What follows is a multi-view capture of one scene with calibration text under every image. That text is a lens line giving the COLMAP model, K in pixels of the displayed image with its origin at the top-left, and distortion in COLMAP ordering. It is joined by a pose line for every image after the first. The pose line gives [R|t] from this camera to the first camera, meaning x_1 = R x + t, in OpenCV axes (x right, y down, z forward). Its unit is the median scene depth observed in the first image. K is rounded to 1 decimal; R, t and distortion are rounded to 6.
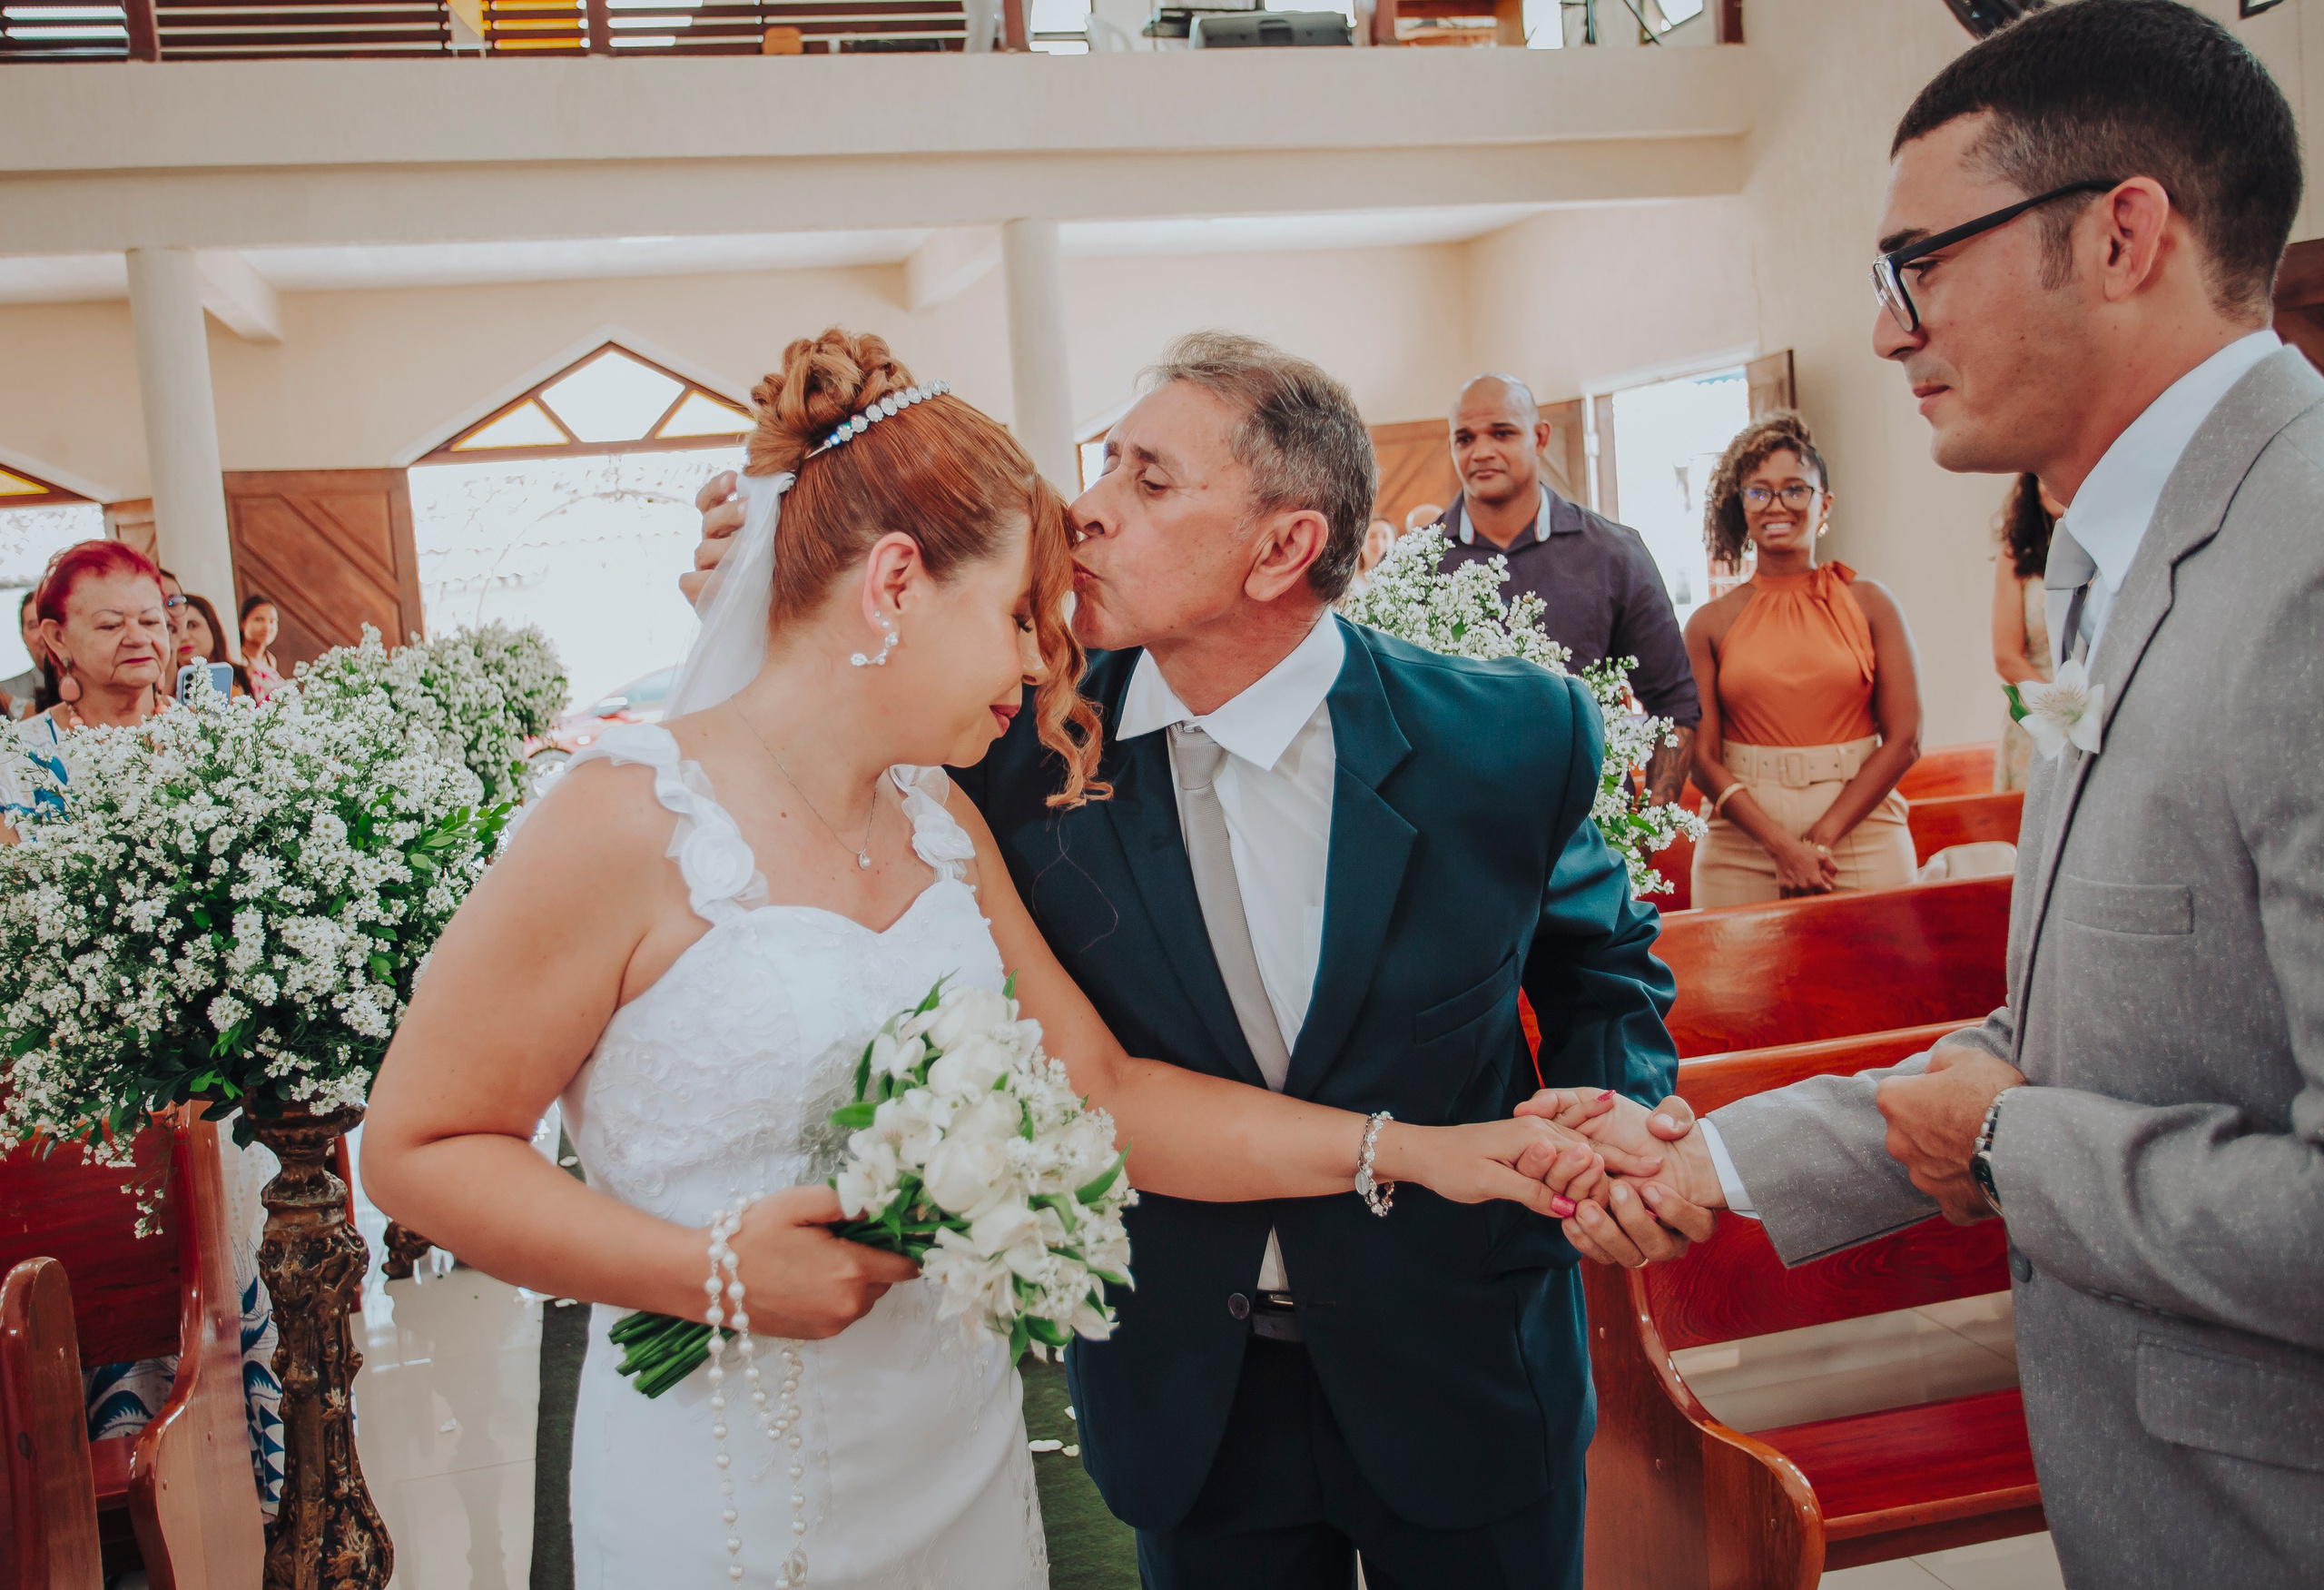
lens RADIAL K [[2268.8, 0, 1089.2], [0, 2268.8, 745.7], [0, 0, 1]] dist [0.005419, 0.030270]
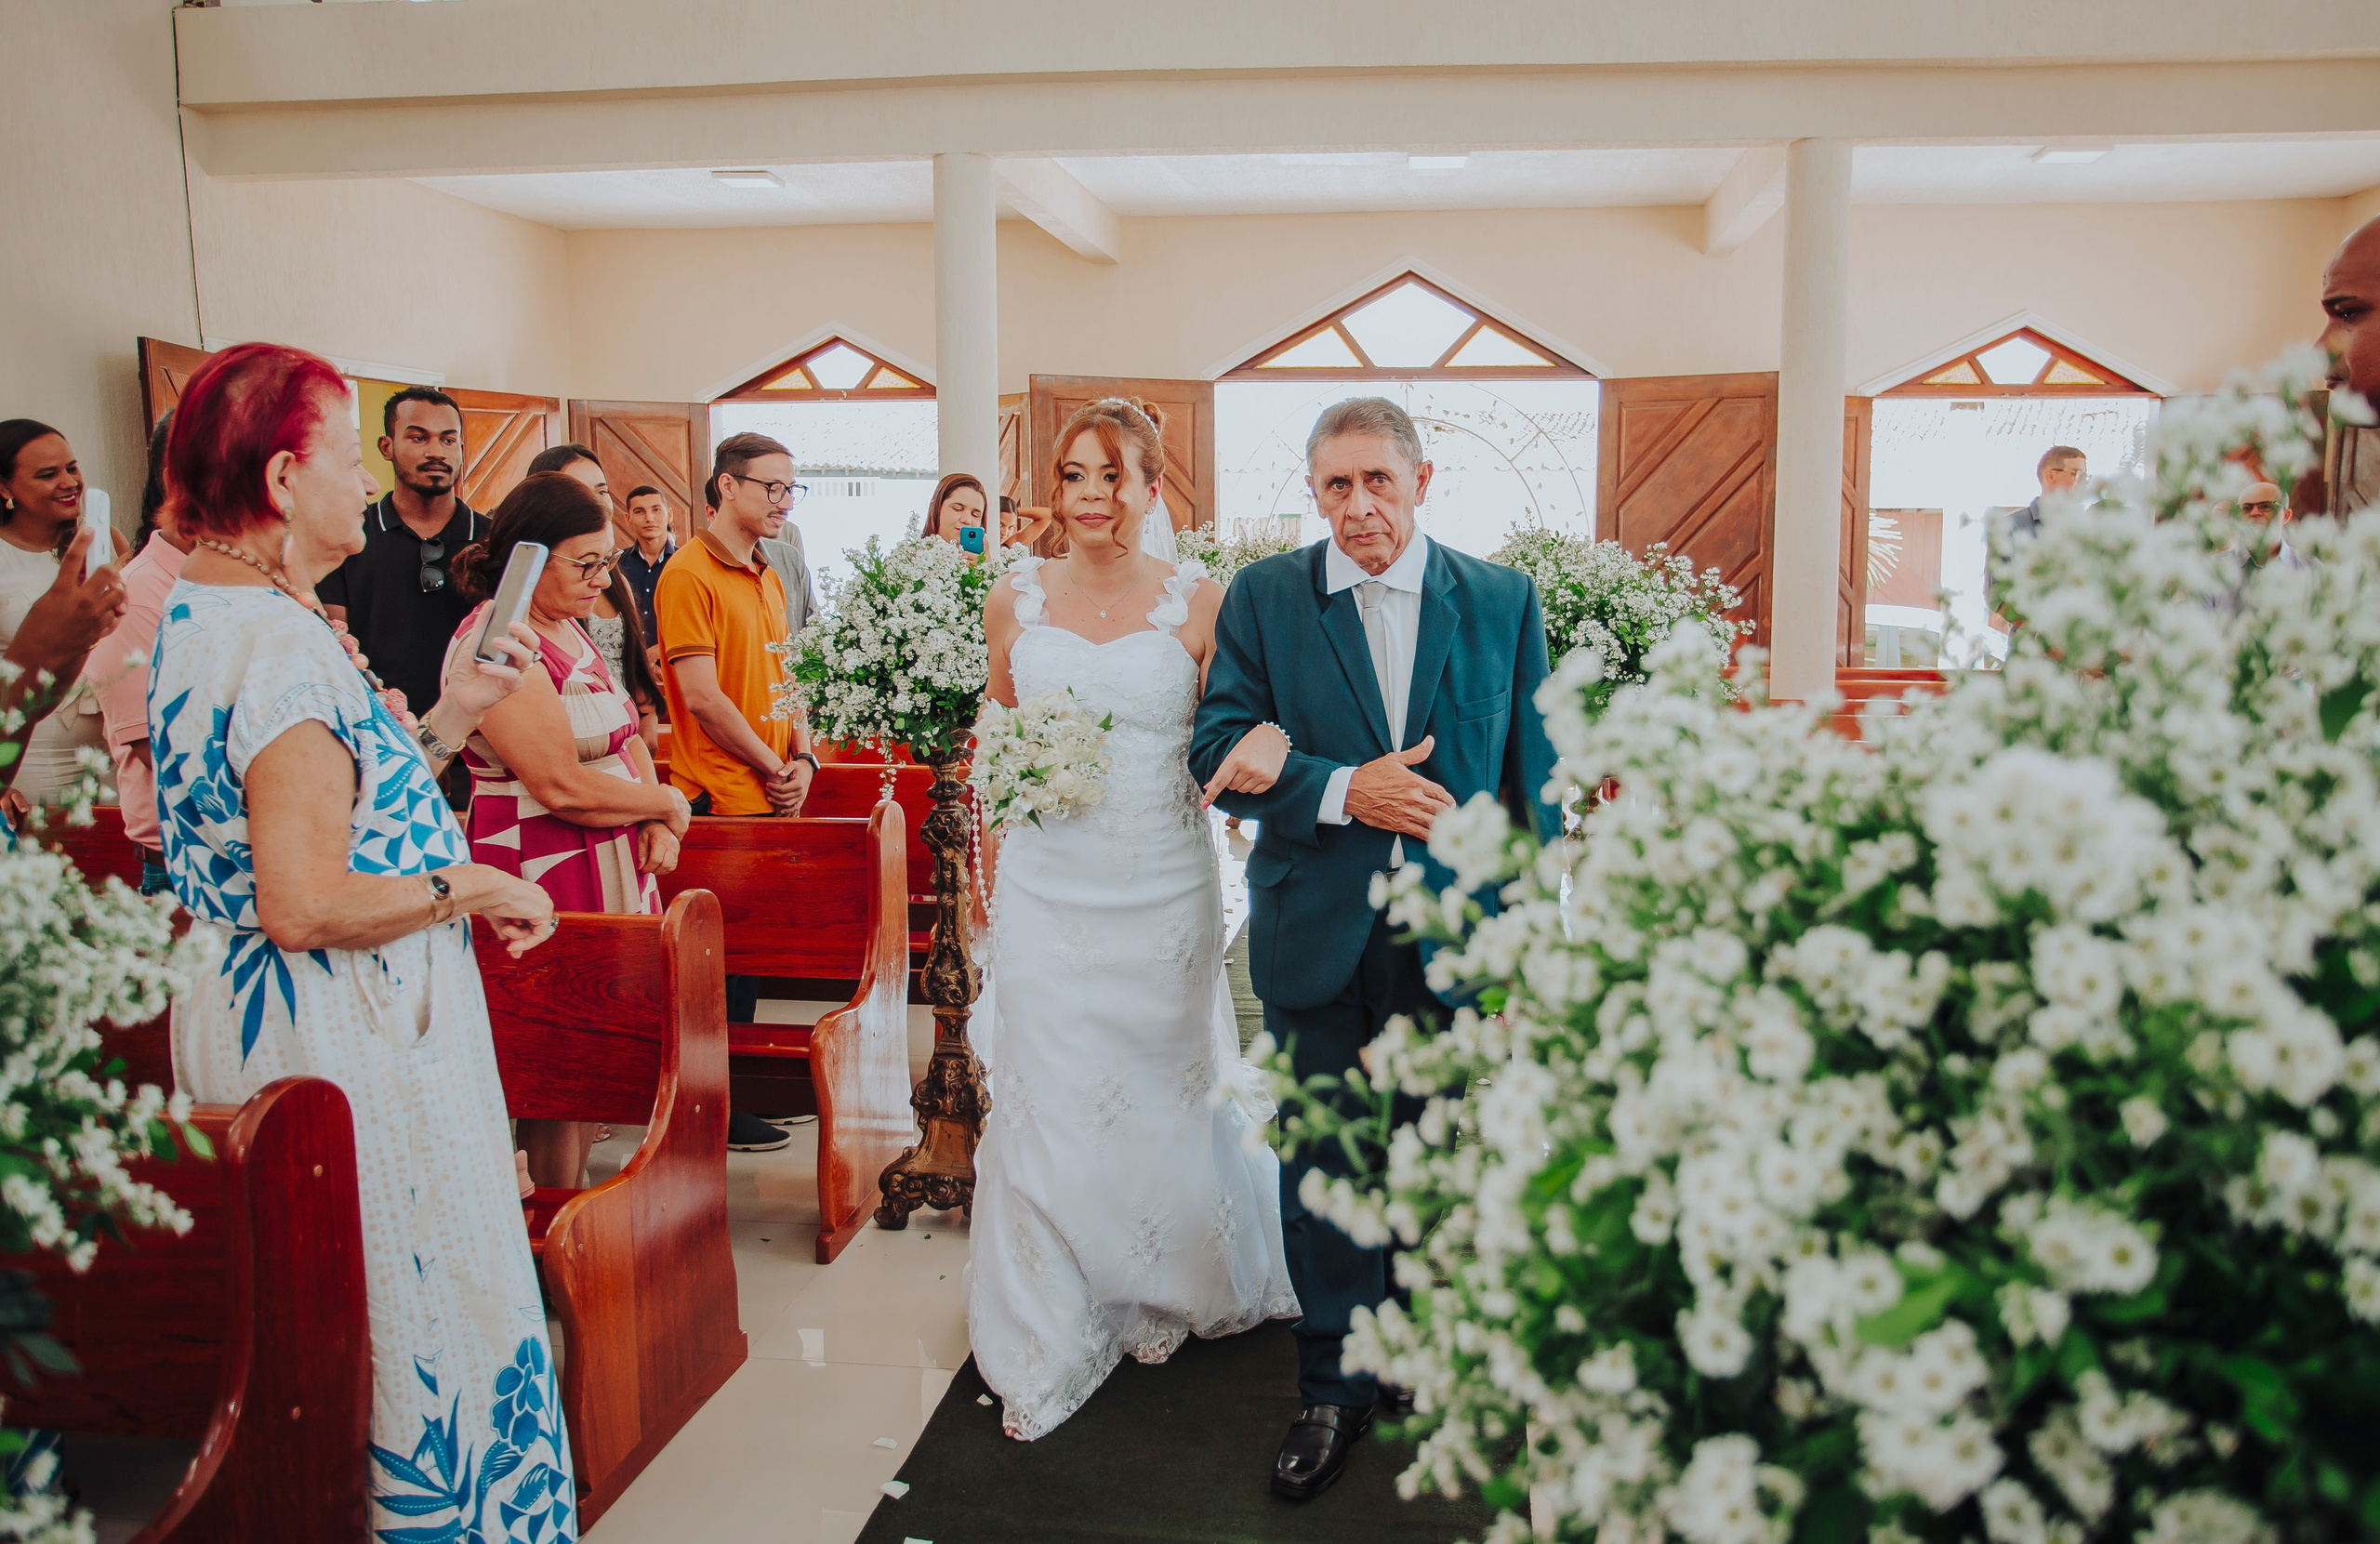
lens RADIAL K [[1644.5, 0, 1350.5], [0, 1644.5, 728.8], [0, 0, 1]] dist [-0.039105, 0.003620]
pose [[0.934242, 0.118581, -0.336350, 0.068437], [-0.101616, 0.992520, 0.067668, -0.029721], [0.341858, -0.029040, 0.939303, 0.457463]]
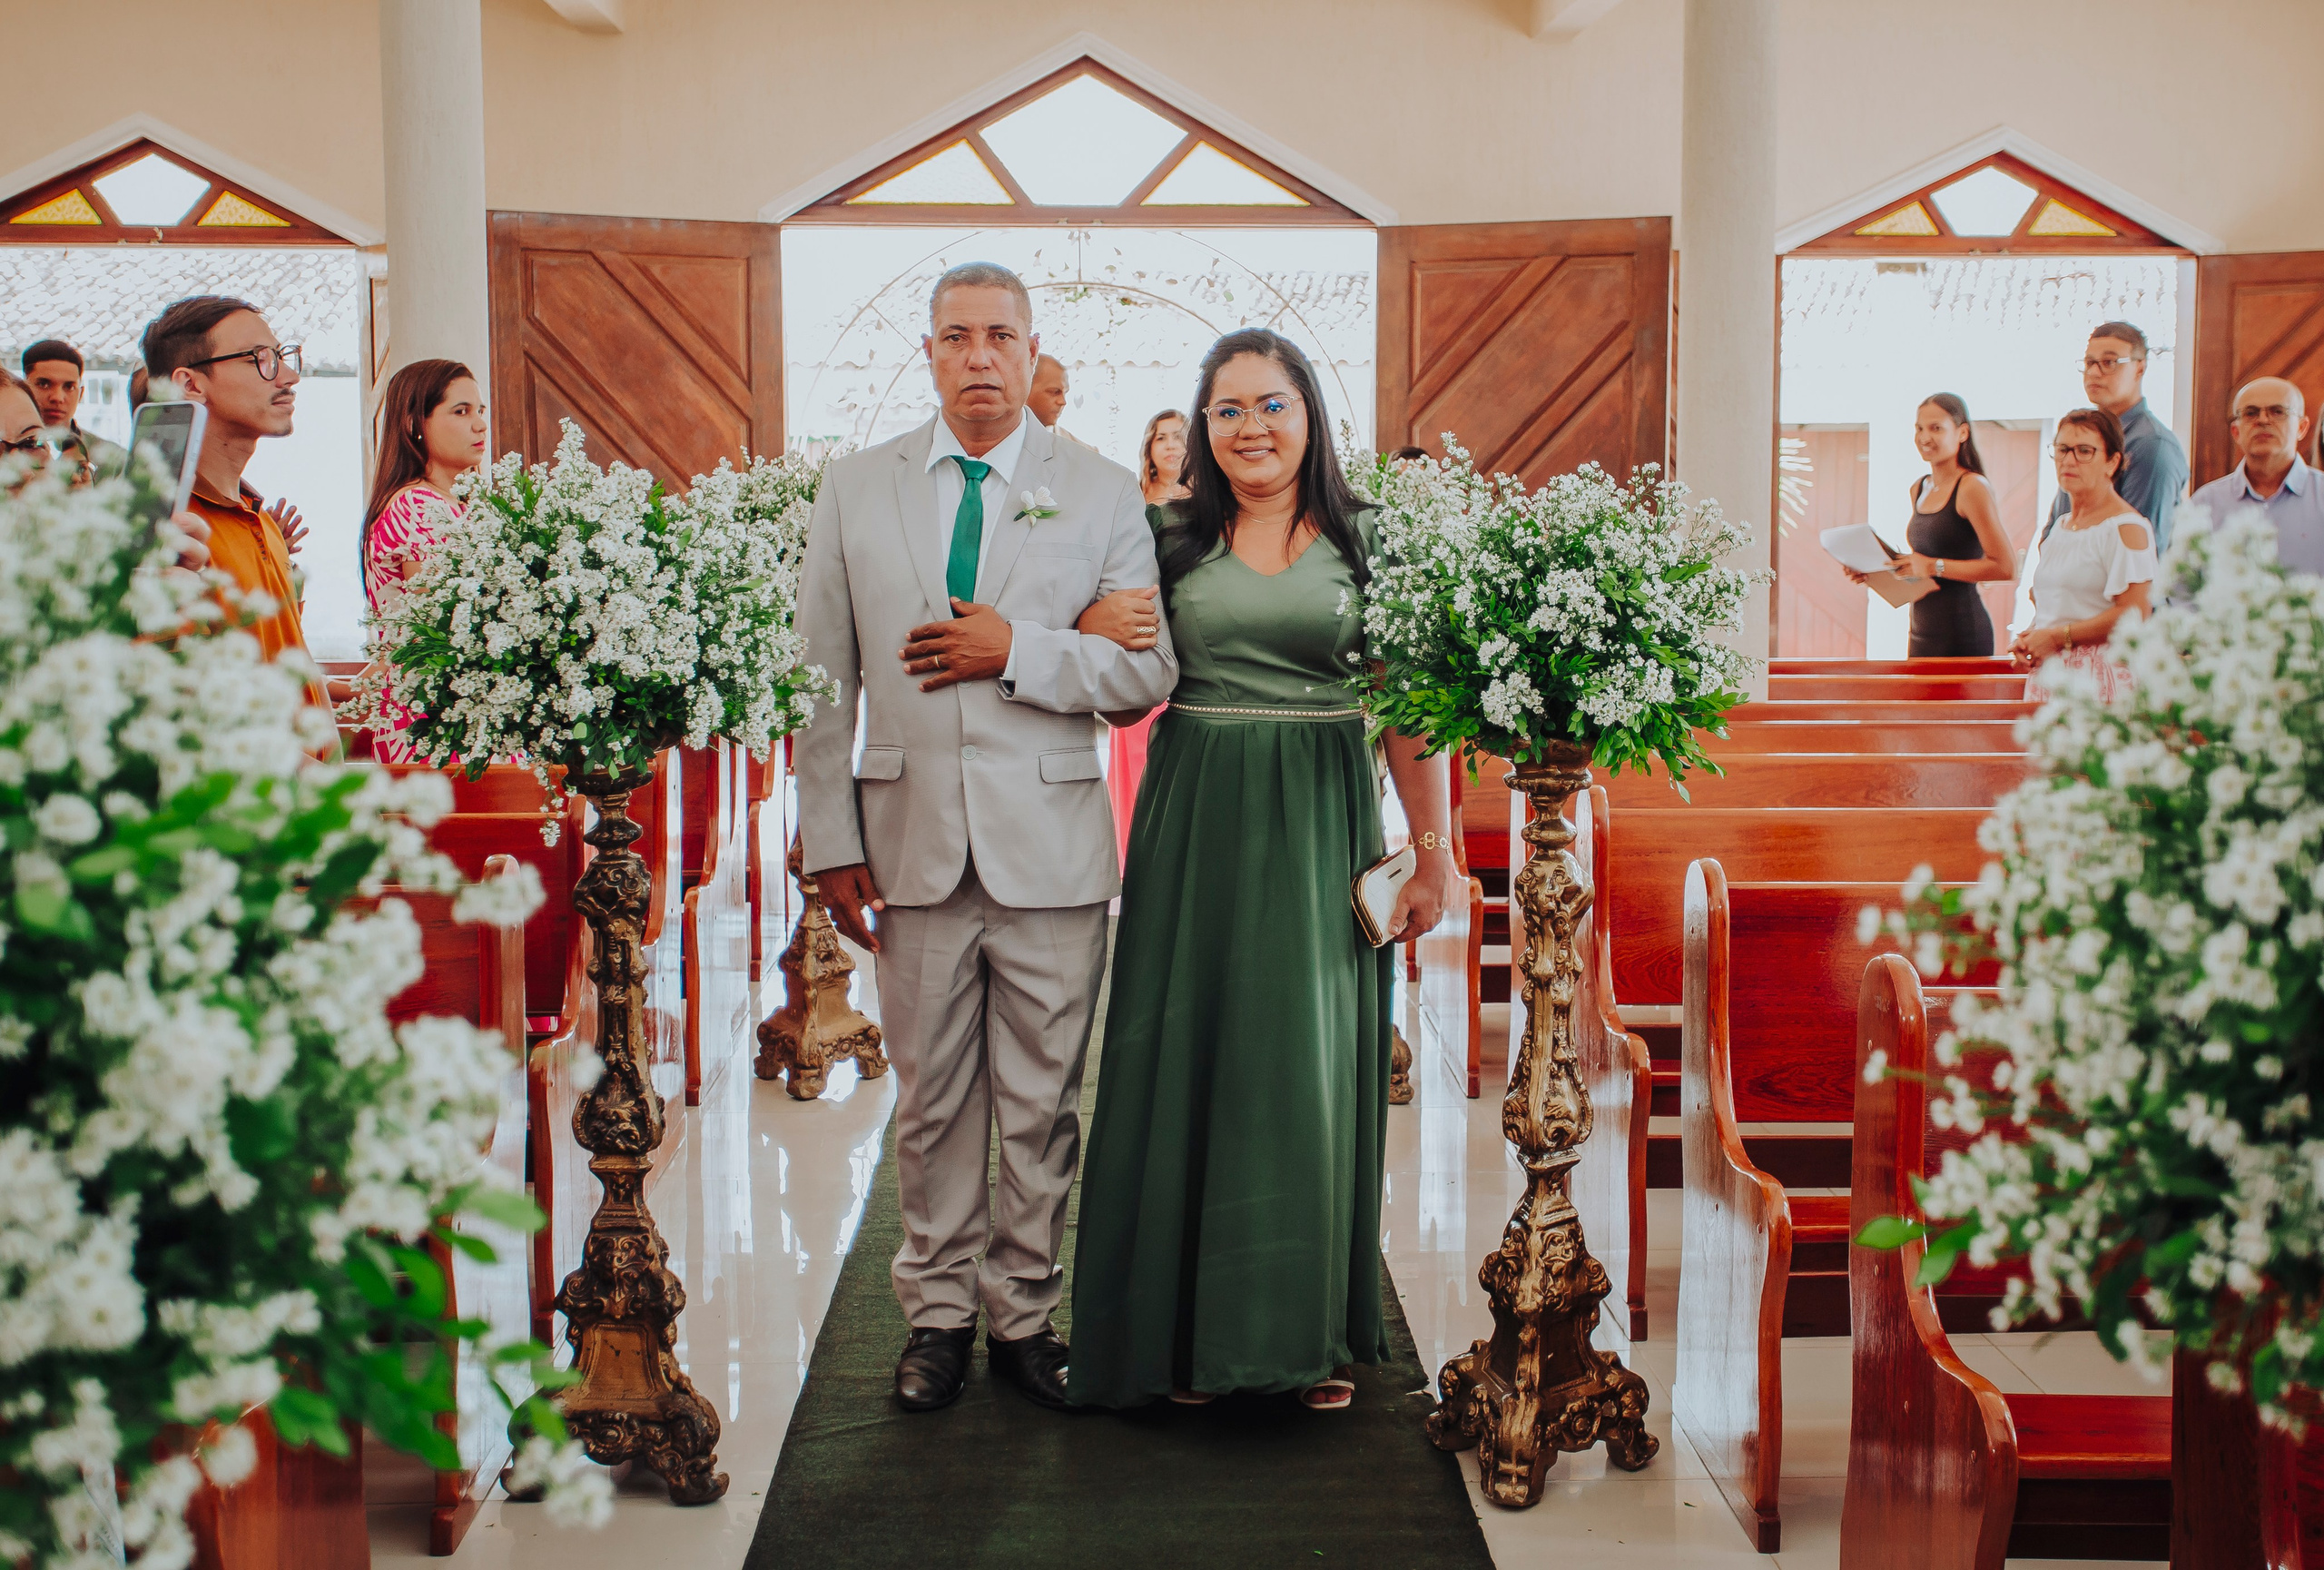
lens RADIAL K [[2833.9, 0, 1168.8], [0, 2833.9, 716.6], [0, 0, 1]] dist [0.033144, 0.043600]
pose [[0.976409, 0.091840, -0.195426, -0.007306], [-0.089608, 0.995771, 0.020248, -0.004567], [0.196459, -0.002258, 0.980509, 0.293793]]
